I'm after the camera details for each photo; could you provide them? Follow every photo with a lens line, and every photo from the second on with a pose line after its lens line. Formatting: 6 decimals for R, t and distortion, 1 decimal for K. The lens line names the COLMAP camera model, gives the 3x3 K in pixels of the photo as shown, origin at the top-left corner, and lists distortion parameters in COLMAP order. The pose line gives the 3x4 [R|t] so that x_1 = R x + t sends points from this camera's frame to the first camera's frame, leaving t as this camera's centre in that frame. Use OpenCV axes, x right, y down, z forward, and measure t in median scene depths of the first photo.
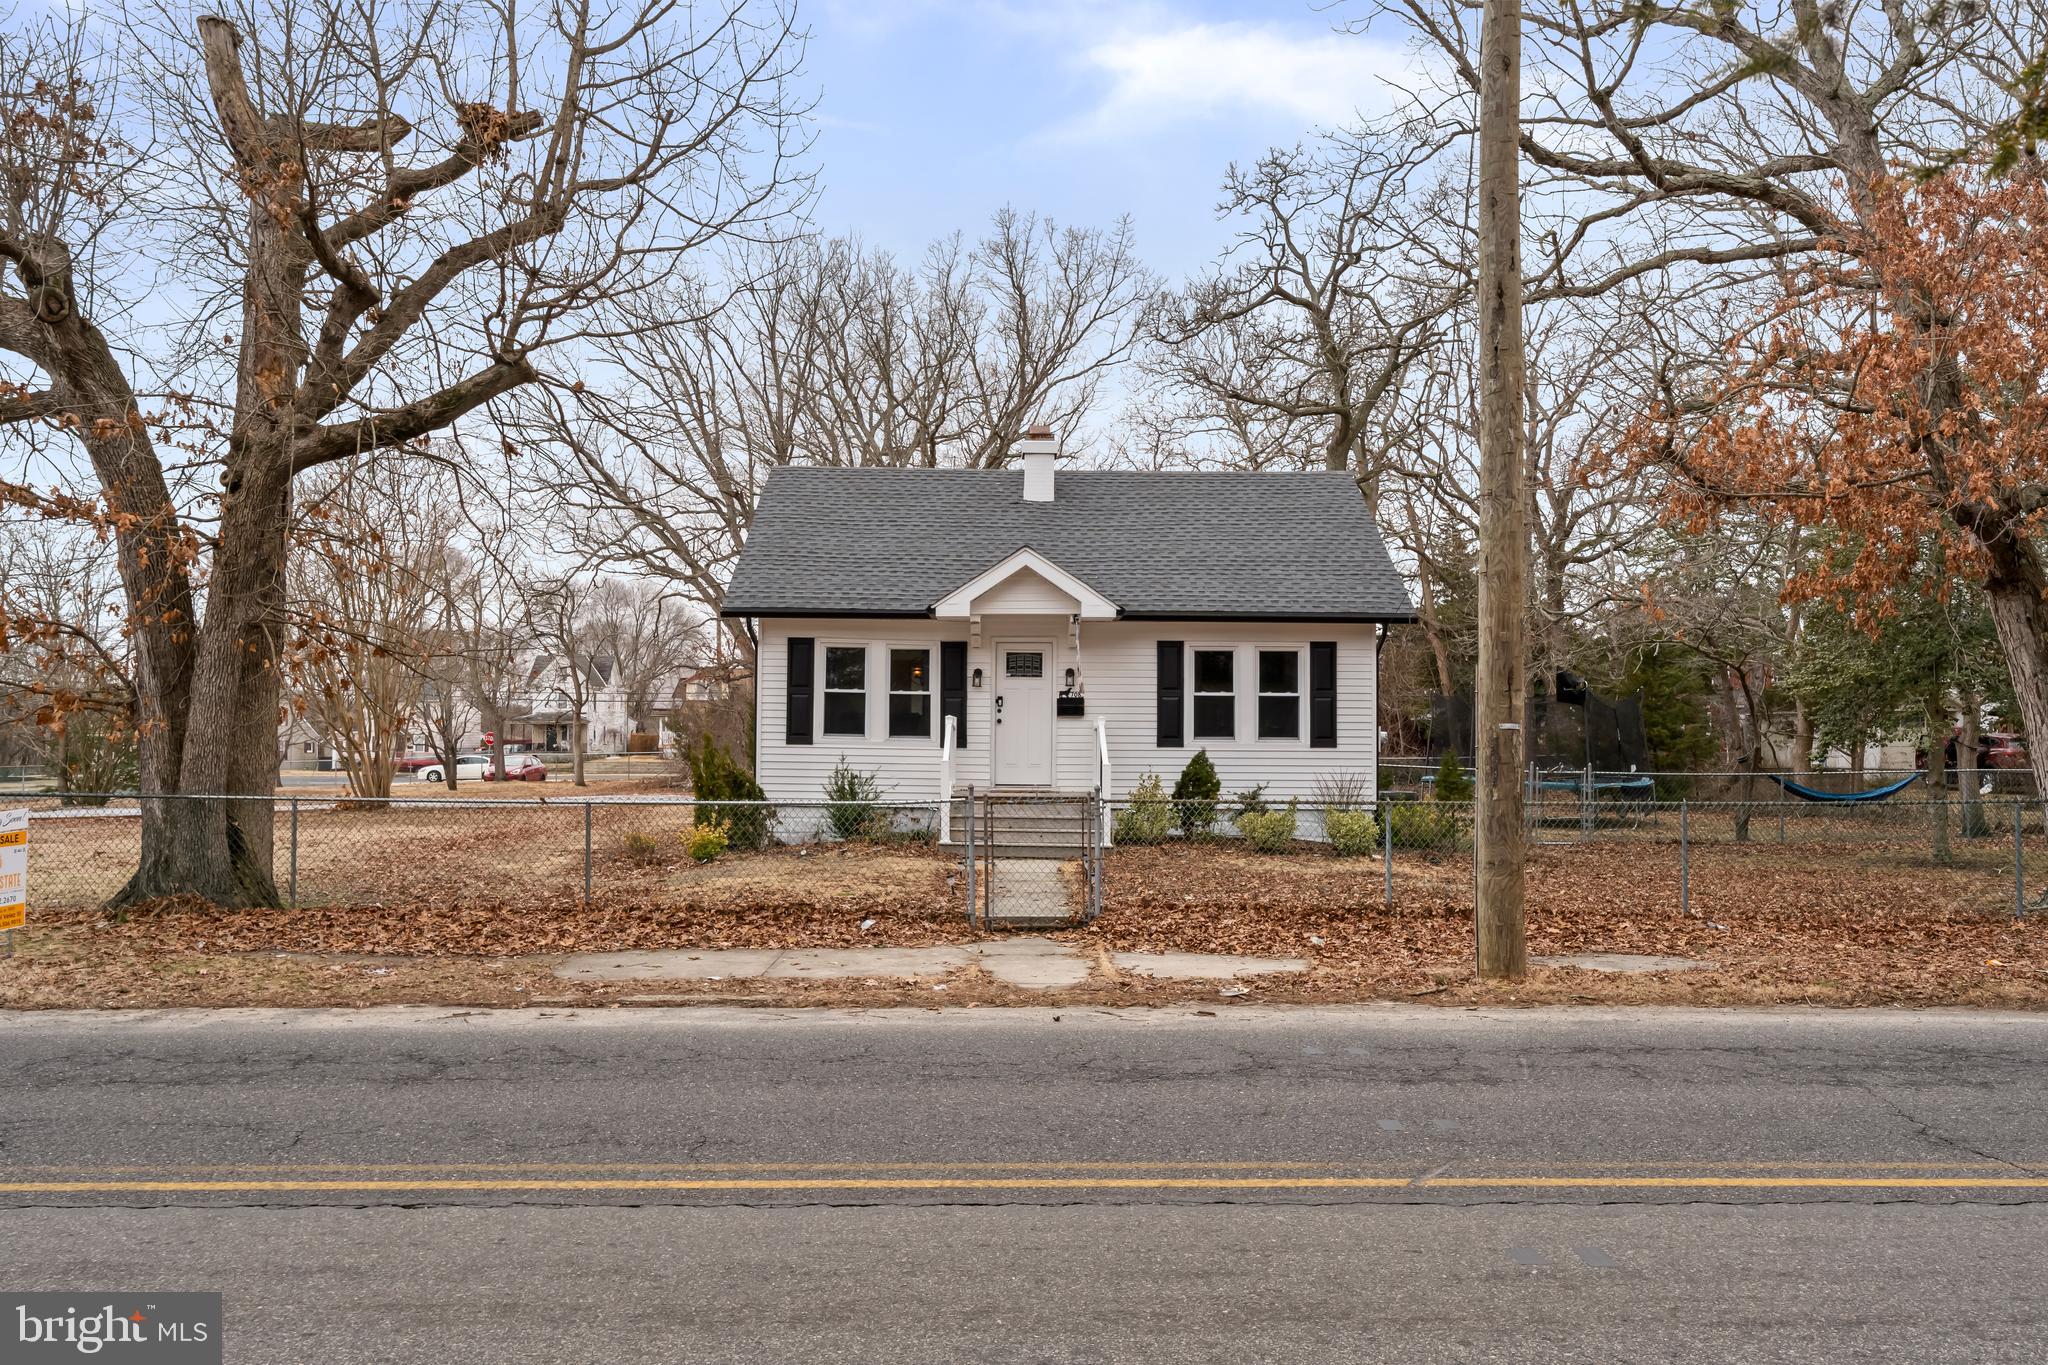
lens RADIAL K [[1552.7, 0, 1024.8], [0, 1552.7, 687.7], [0, 0, 1]] dist [-0.014939, -0.000130]
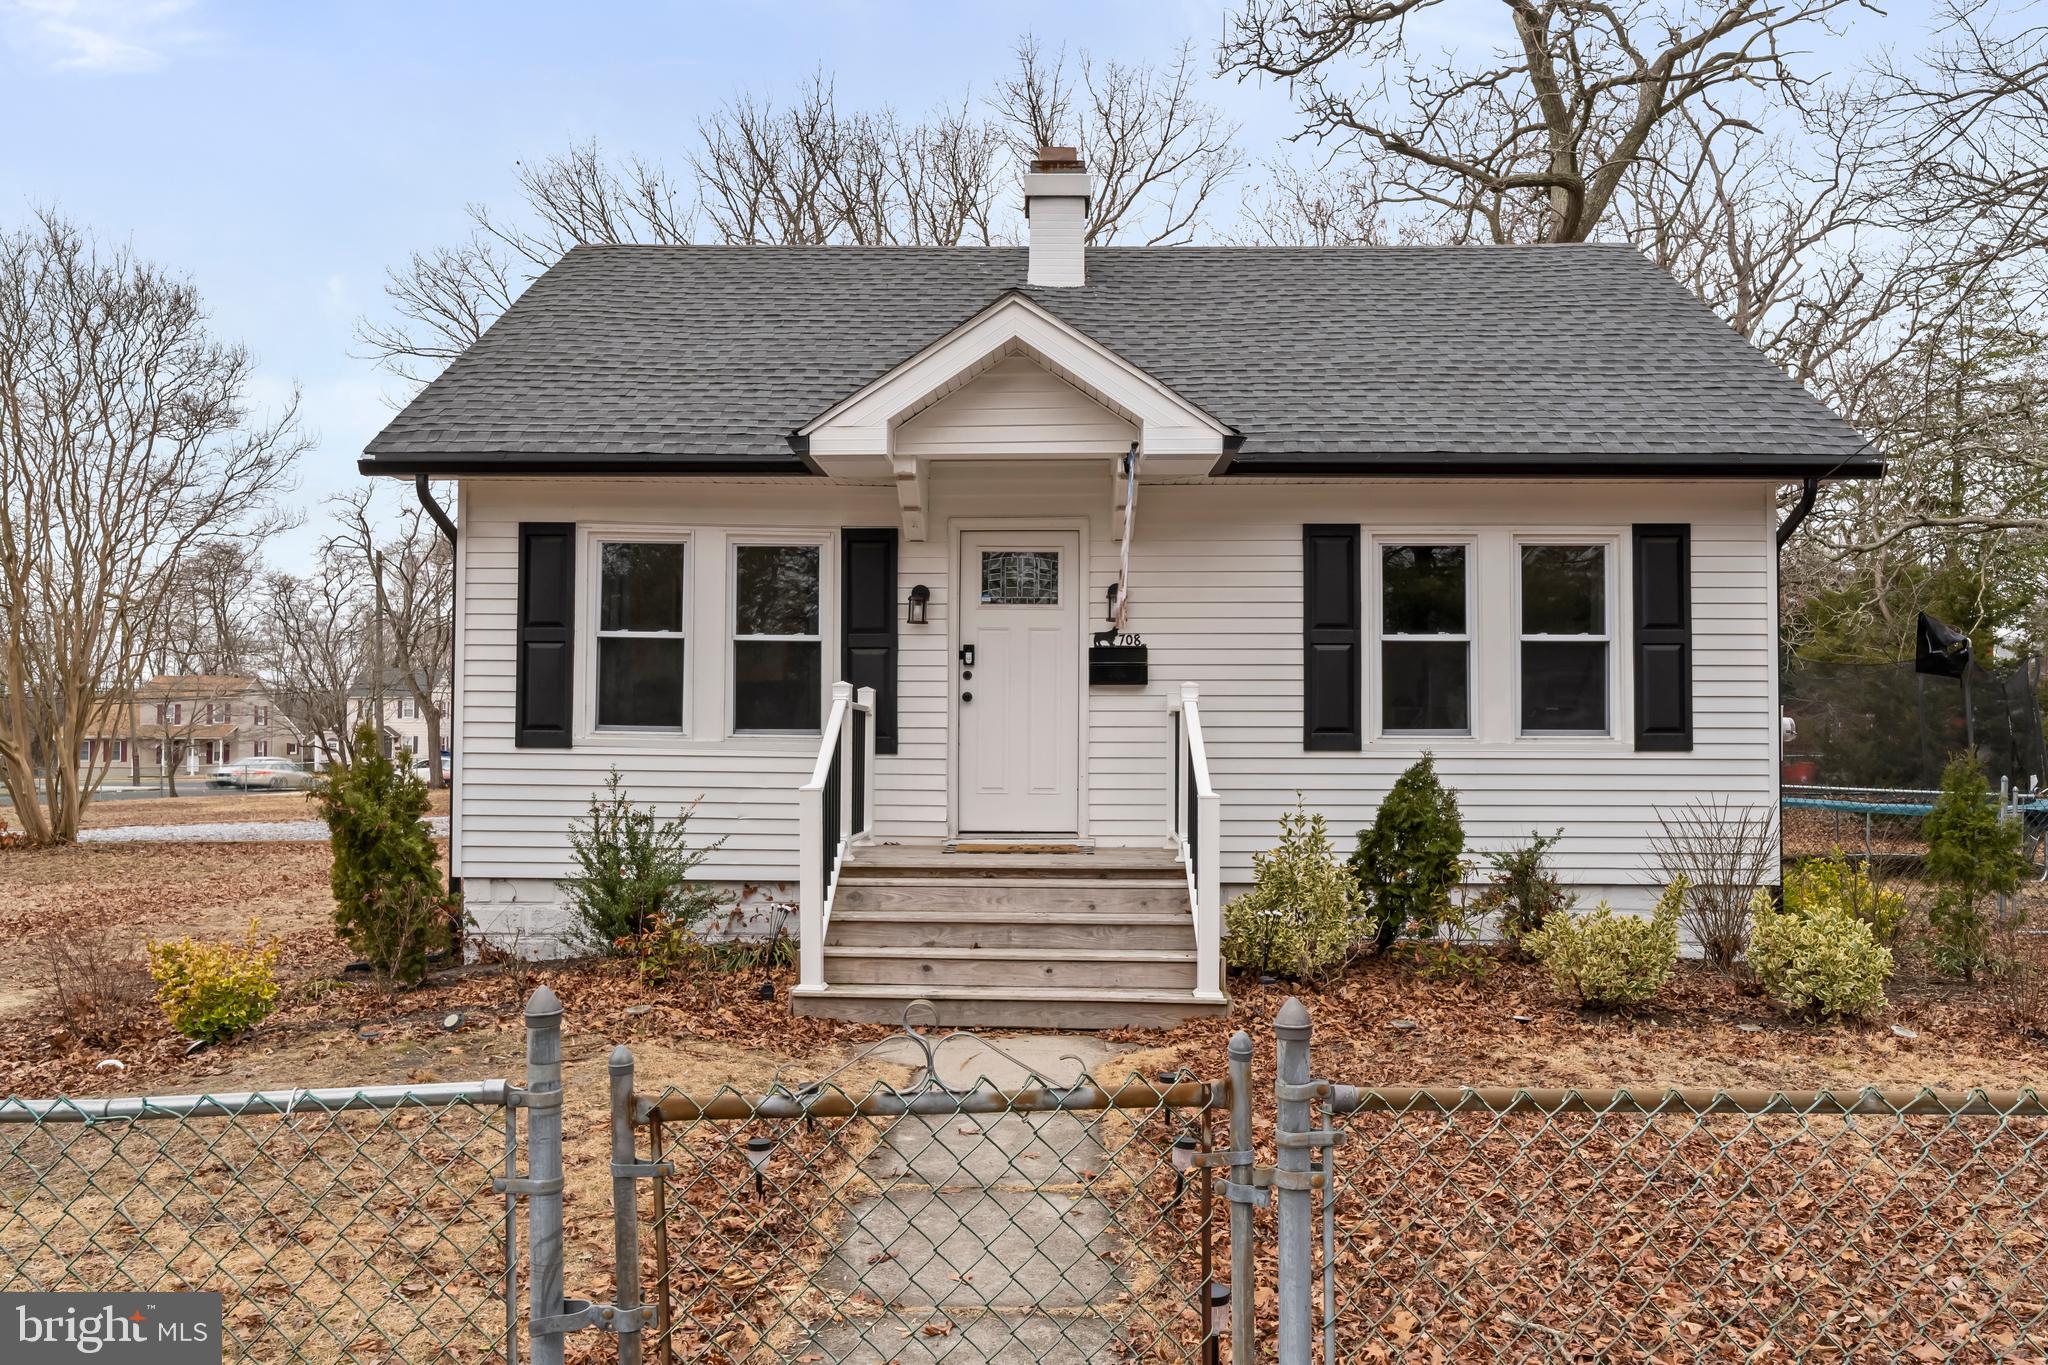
lens RADIAL K [[1590.5, 0, 1022.0], [0, 1590.5, 679.4], [0, 0, 1]] dist [0.008546, -0.001034]
pose [[0.999575, -0.004191, -0.028857, 0.014296], [0.004095, 0.999986, -0.003389, 0.017936], [0.028870, 0.003269, 0.999578, 0.519522]]
